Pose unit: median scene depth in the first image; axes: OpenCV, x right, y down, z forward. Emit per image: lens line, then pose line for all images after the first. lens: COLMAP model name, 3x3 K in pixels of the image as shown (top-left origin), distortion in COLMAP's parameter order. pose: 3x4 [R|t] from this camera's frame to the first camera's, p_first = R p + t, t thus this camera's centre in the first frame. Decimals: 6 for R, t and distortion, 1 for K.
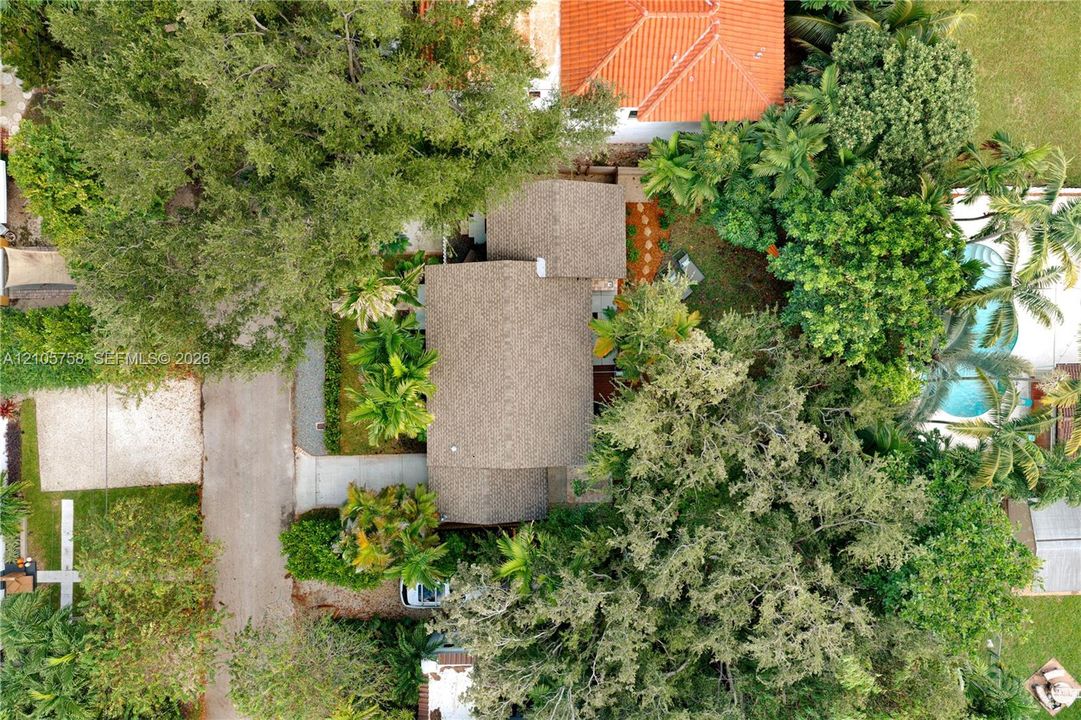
lens RADIAL K [[550.1, 0, 540.5], [0, 550.1, 360.0], [0, 0, 1]] dist [-0.001139, -0.000321]
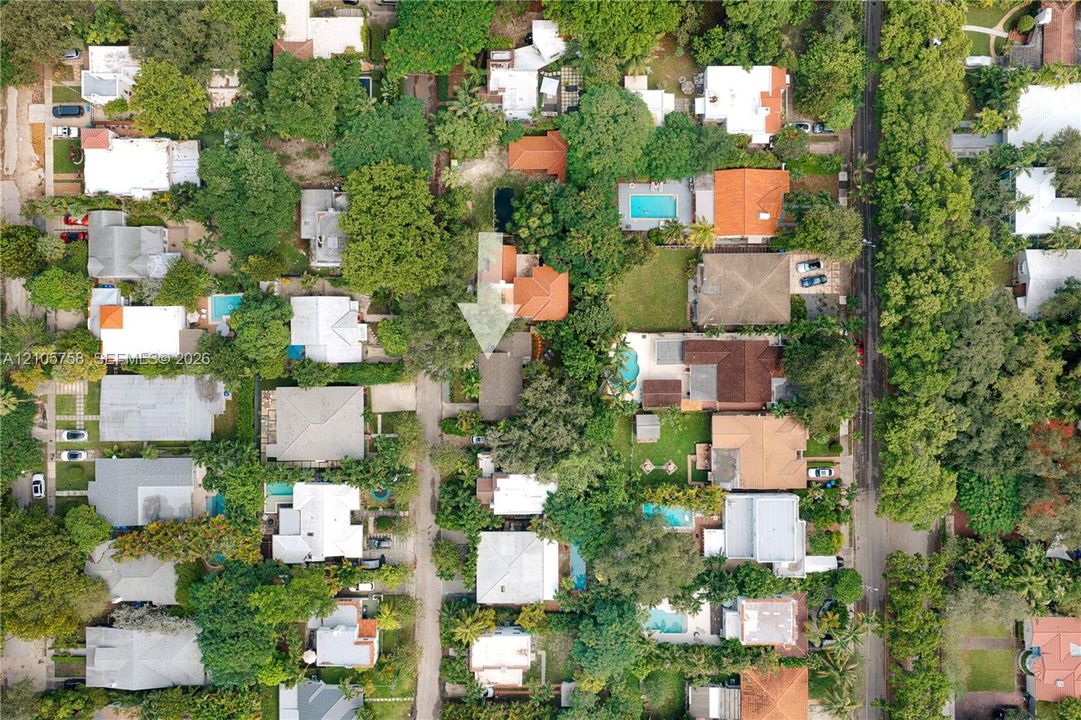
lens RADIAL K [[550.1, 0, 540.5], [0, 550.1, 360.0], [0, 0, 1]] dist [-0.001139, -0.000321]
pose [[0.999982, 0.005906, 0.000400, 0.259449], [-0.005914, 0.999695, 0.023969, -0.255743], [-0.000259, -0.023971, 0.999713, -3.332089]]
